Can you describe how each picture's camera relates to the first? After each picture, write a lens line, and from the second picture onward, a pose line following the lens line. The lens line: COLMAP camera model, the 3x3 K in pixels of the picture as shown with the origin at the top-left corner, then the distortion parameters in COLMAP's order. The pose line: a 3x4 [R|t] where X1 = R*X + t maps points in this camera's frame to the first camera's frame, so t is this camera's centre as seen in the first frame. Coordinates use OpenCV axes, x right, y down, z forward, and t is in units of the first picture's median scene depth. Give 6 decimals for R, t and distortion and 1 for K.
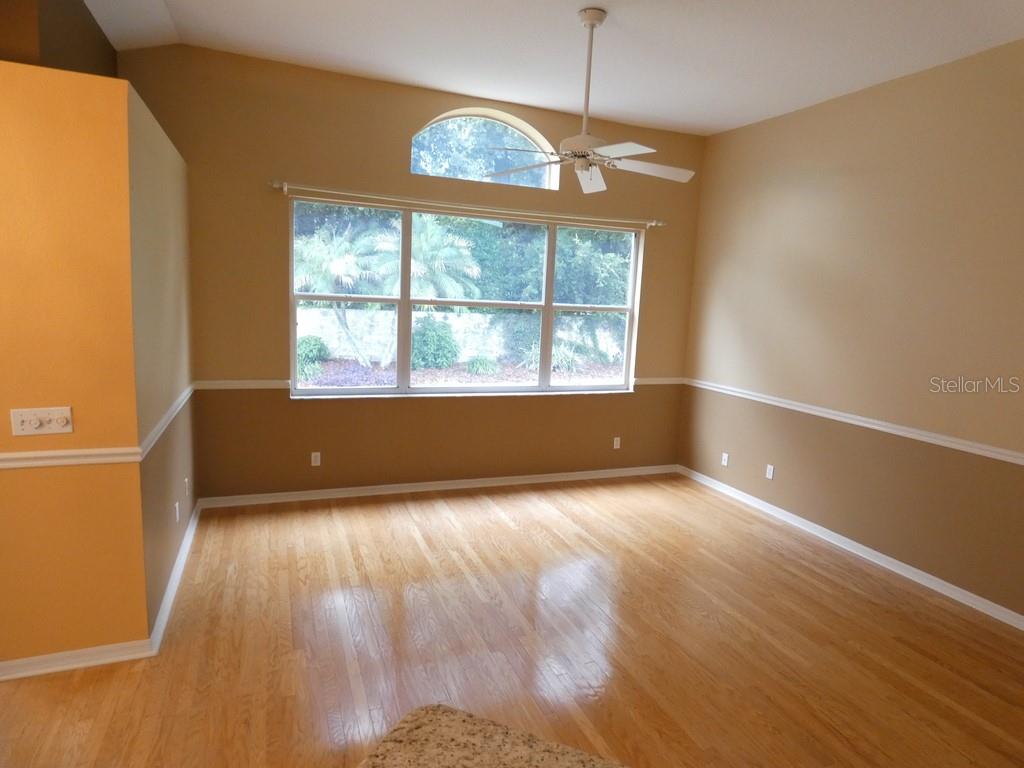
lens RADIAL K [[614.0, 0, 509.0], [0, 614.0, 383.5], [0, 0, 1]] dist [-0.003704, -0.001212]
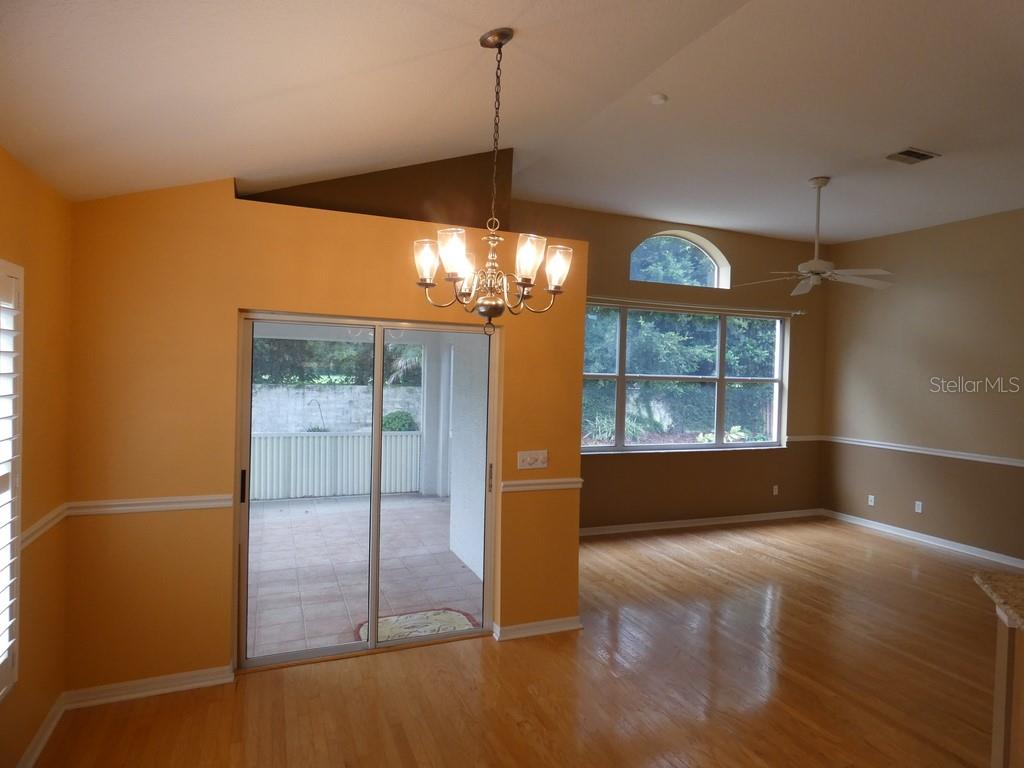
lens RADIAL K [[614.0, 0, 509.0], [0, 614.0, 383.5], [0, 0, 1]] dist [-0.003704, -0.001212]
pose [[0.999754, -0.019223, 0.011086, -0.376992], [0.020442, 0.992187, -0.123073, 0.027373], [-0.008633, 0.123269, 0.992336, -0.232349]]
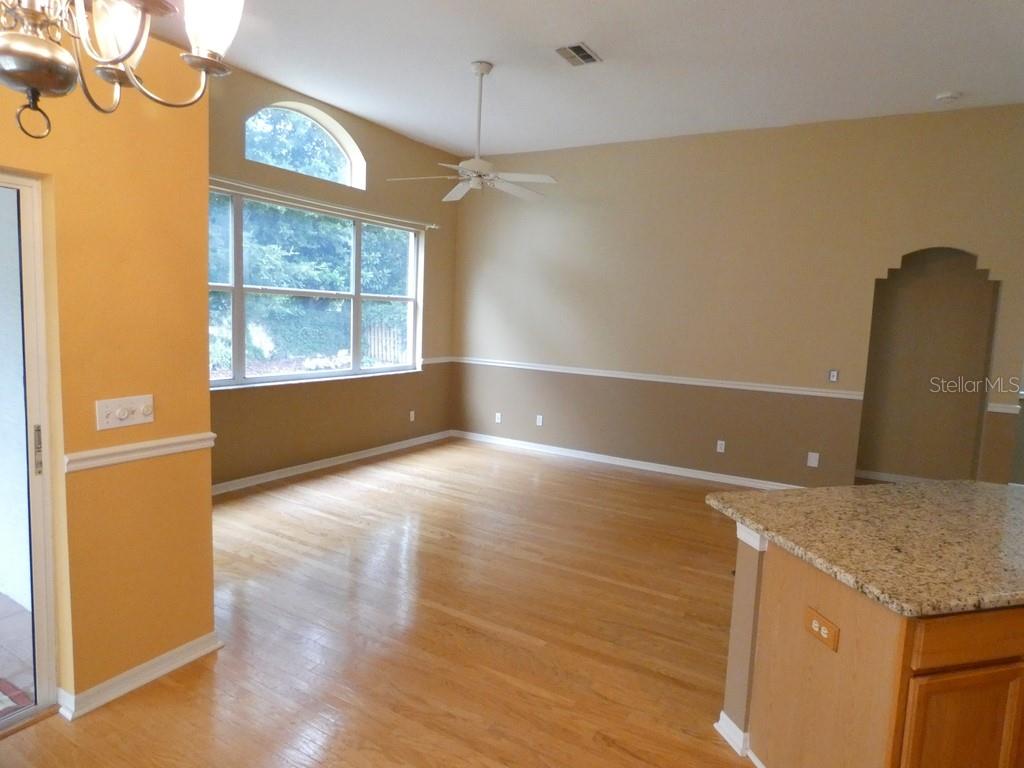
lens RADIAL K [[620.7, 0, 517.0], [0, 620.7, 386.2], [0, 0, 1]] dist [-0.019218, 0.044089]
pose [[0.788458, -0.082654, 0.609510, -0.390052], [0.076906, 0.996401, 0.035634, 0.016120], [-0.610262, 0.018779, 0.791977, -0.036762]]
